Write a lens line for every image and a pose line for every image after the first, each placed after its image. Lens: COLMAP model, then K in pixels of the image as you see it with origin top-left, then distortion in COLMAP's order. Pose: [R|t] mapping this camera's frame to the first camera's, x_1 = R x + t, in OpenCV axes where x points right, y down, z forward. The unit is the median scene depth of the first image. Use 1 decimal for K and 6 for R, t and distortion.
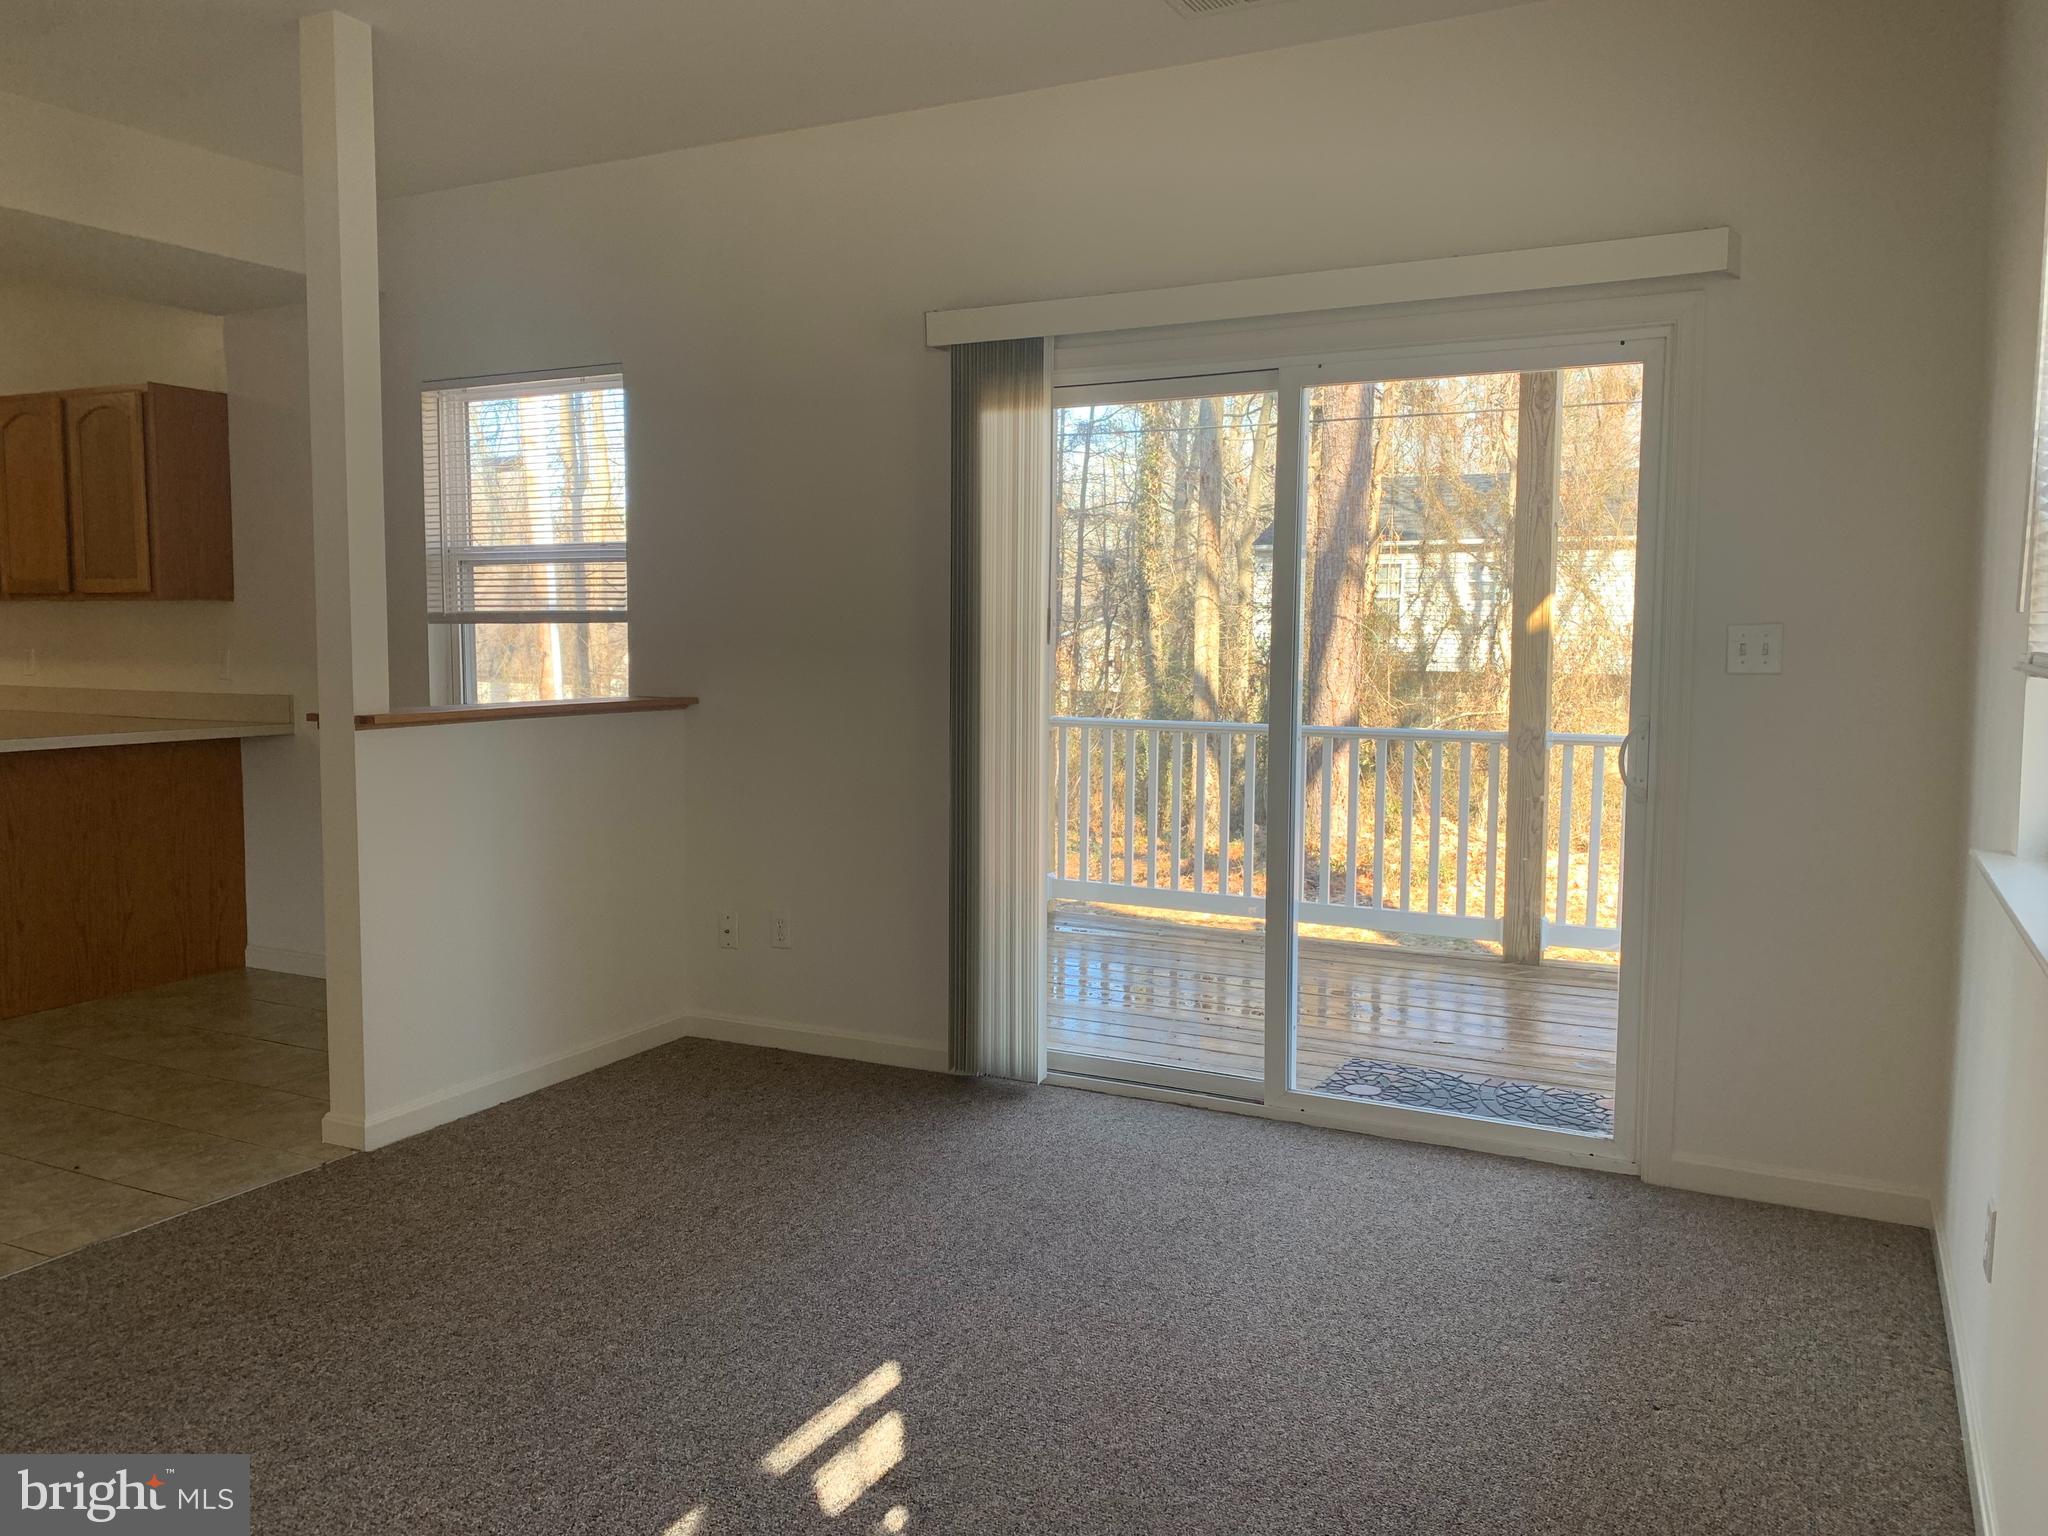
lens RADIAL K [[1589.2, 0, 1024.0], [0, 1589.2, 768.0], [0, 0, 1]] dist [0.066121, -0.055947]
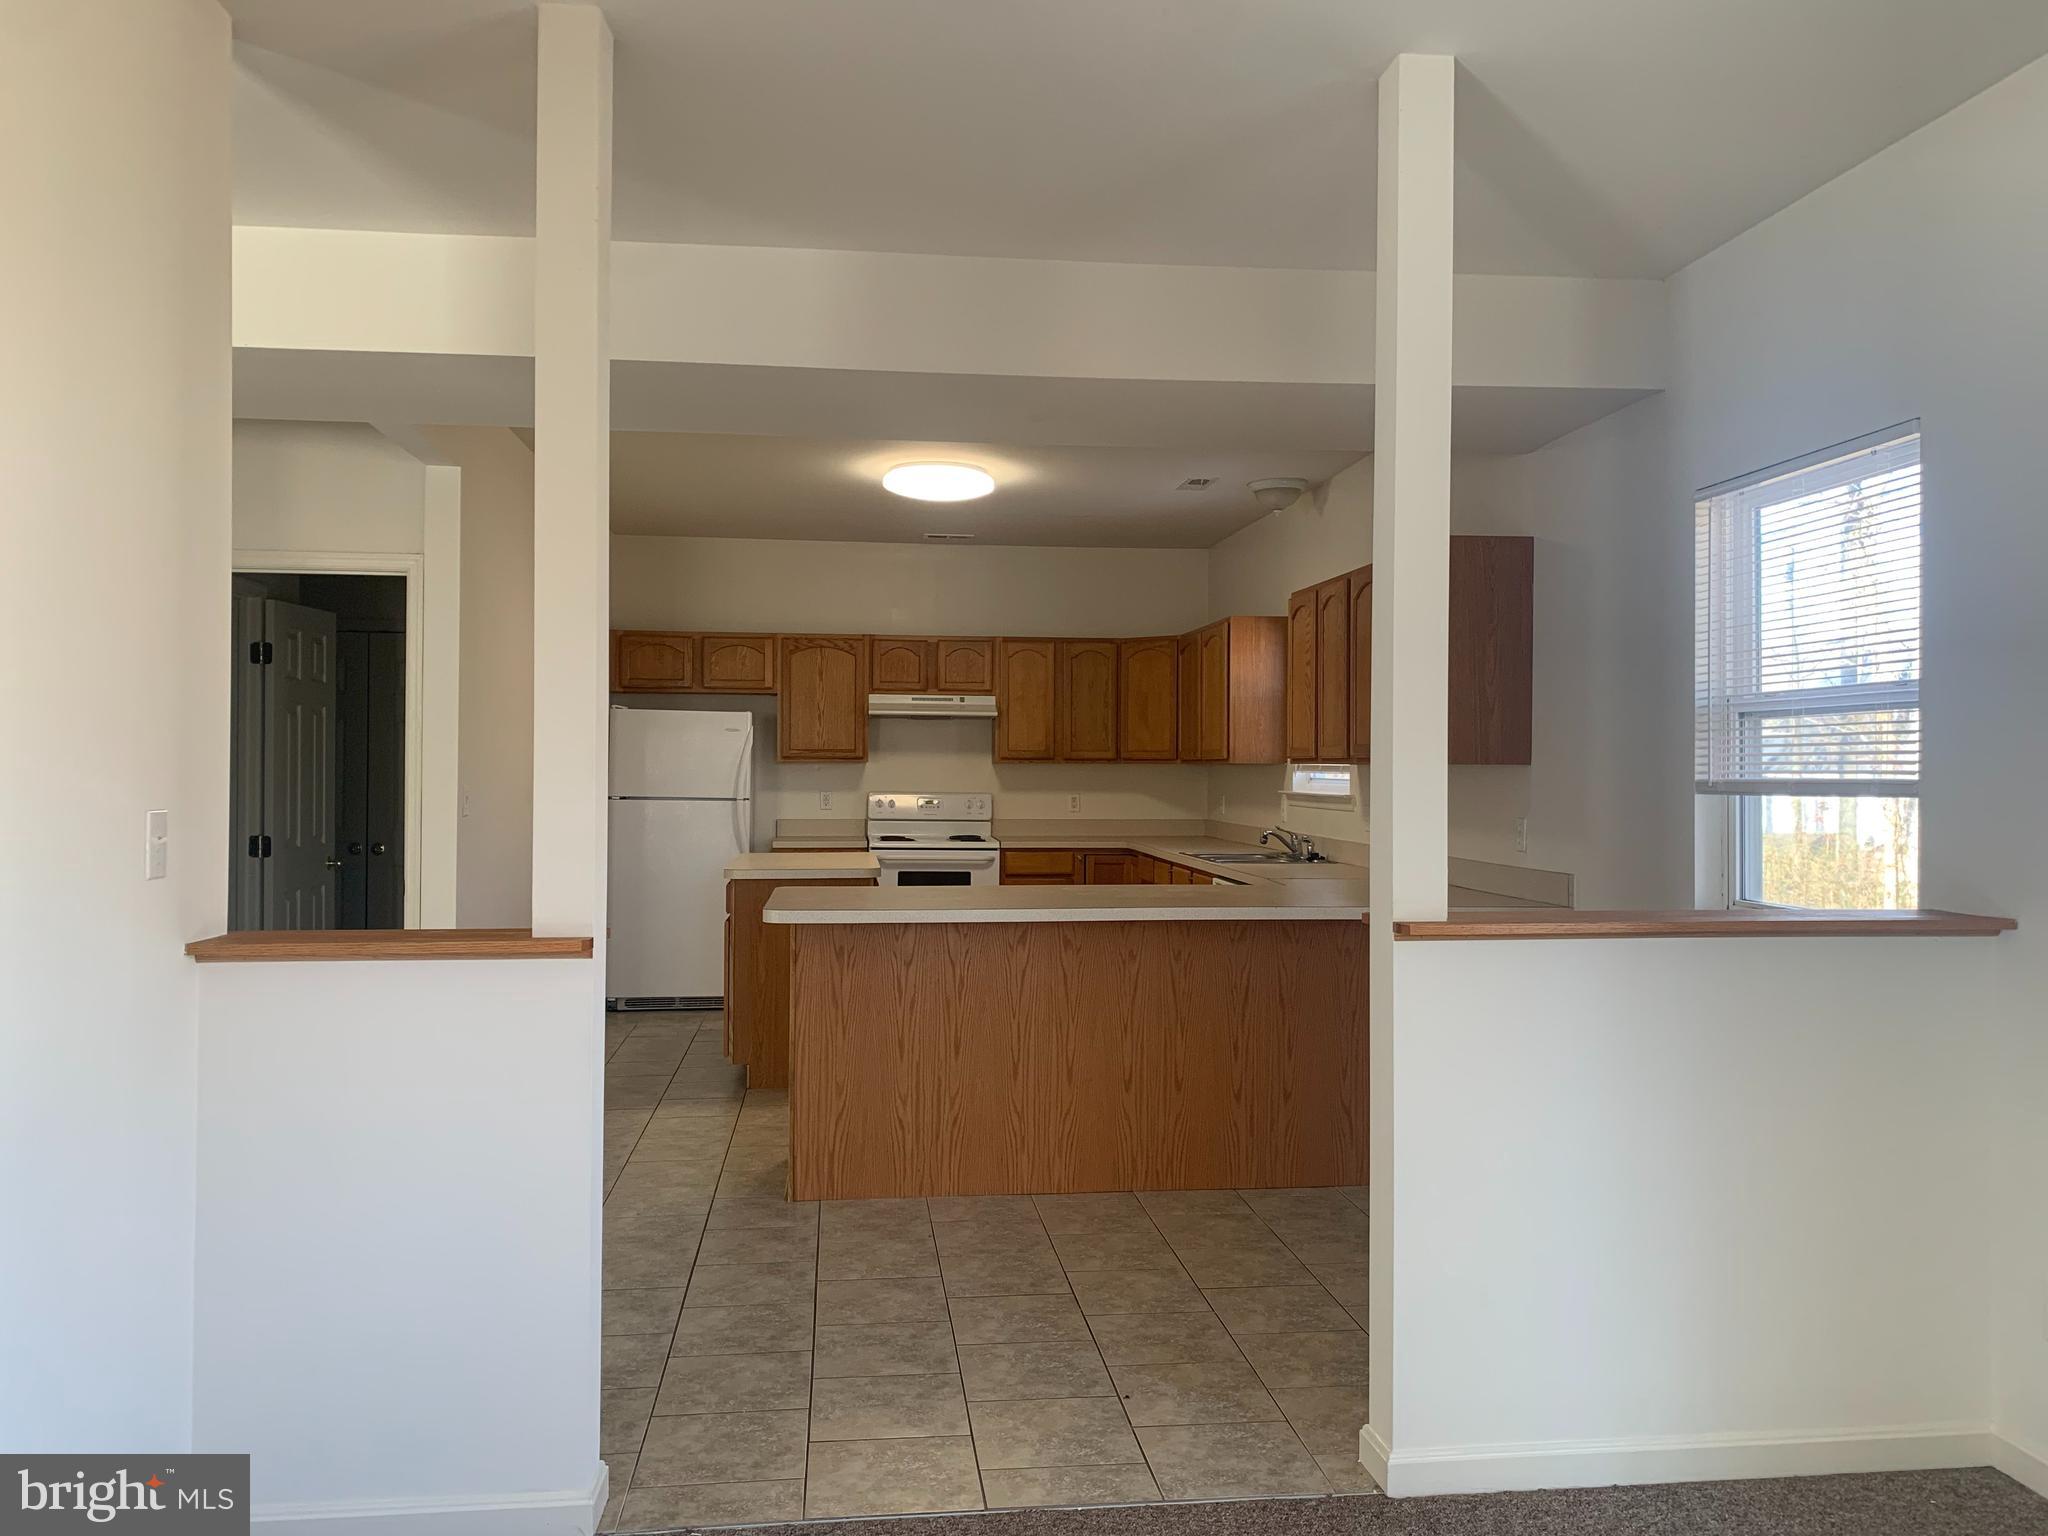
lens RADIAL K [[1589.2, 0, 1024.0], [0, 1589.2, 768.0], [0, 0, 1]] dist [0.066121, -0.055947]
pose [[0.559506, -0.000477, -0.828826, 0.100746], [-0.073476, 0.996034, -0.050174, -0.043077], [0.825563, 0.088972, 0.557252, 0.320567]]
